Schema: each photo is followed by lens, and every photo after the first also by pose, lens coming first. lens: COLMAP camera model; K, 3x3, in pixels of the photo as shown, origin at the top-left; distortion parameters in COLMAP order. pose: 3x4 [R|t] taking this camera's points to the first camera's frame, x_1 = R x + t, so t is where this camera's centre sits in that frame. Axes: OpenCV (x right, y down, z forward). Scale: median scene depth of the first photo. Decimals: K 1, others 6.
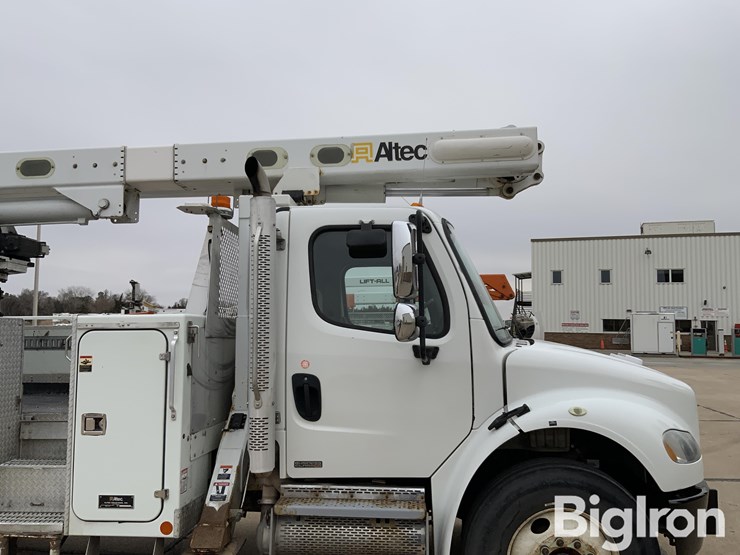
lens RADIAL K [[606.0, 0, 366.2], [0, 606.0, 273.8], [0, 0, 1]] dist [0.112643, -0.219333]
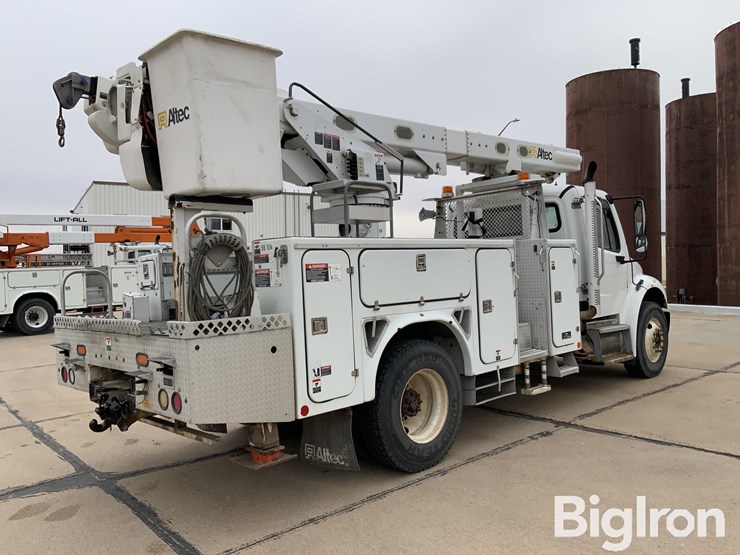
lens RADIAL K [[606.0, 0, 366.2], [0, 606.0, 273.8], [0, 0, 1]] dist [0.112643, -0.219333]
pose [[0.674901, -0.023739, 0.737526, -1.673526], [-0.040797, 0.996753, 0.069416, 0.050946], [-0.736779, -0.076938, 0.671742, 0.132042]]
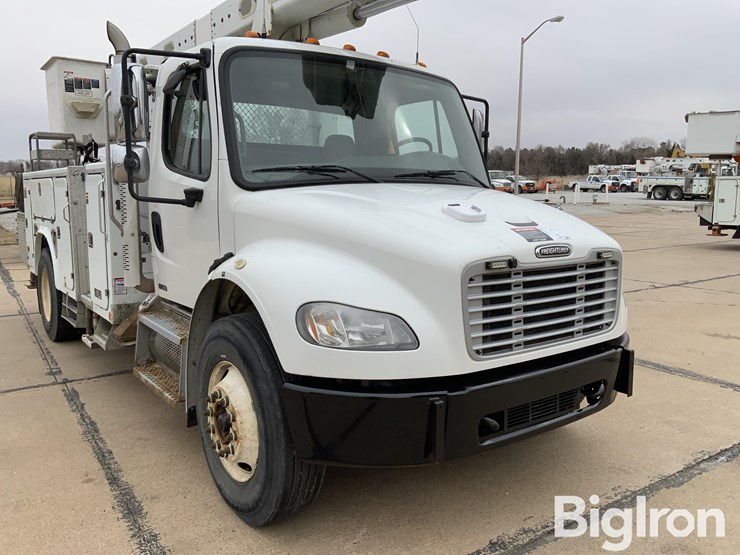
lens RADIAL K [[606.0, 0, 366.2], [0, 606.0, 273.8], [0, 0, 1]] dist [0.112643, -0.219333]
pose [[0.651736, 0.113703, -0.749874, 0.804186], [0.067628, 0.976048, 0.206775, 0.051049], [0.755424, -0.185476, 0.628437, 0.425891]]
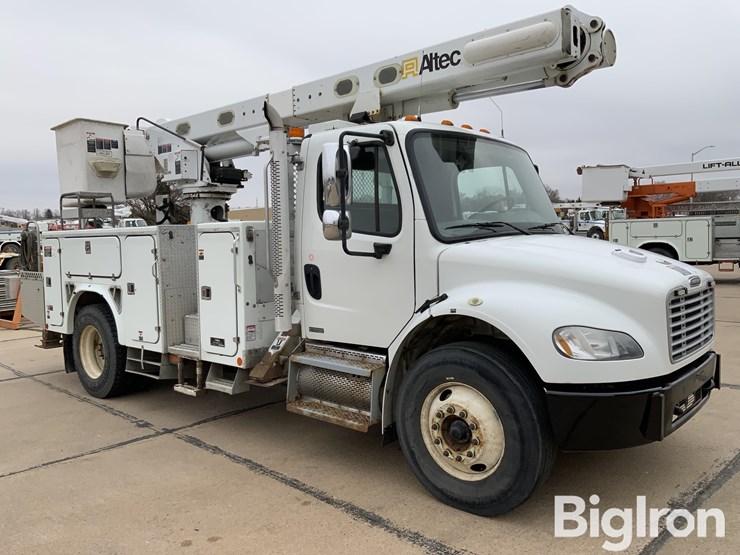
lens RADIAL K [[604.7, 0, 367.3], [0, 604.7, 271.4], [0, 0, 1]] dist [0.102230, -0.182274]
pose [[0.797863, 0.026287, -0.602265, 0.611124], [0.075024, 0.986952, 0.142466, 0.000721], [0.598152, -0.158853, 0.785481, 0.027590]]
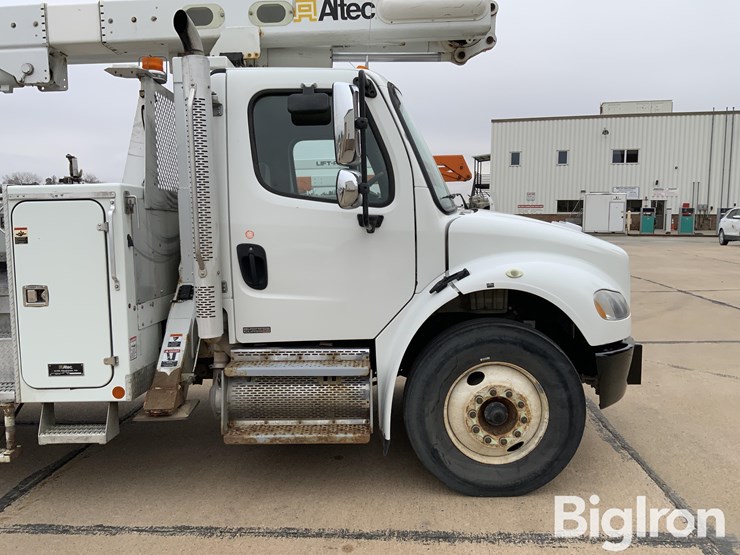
lens RADIAL K [[606.0, 0, 366.2], [0, 606.0, 273.8], [0, 0, 1]] dist [0.112643, -0.219333]
pose [[0.997873, -0.018412, 0.062530, 0.020514], [0.006457, 0.982482, 0.186244, 0.021721], [-0.064864, -0.185444, 0.980512, 0.000676]]
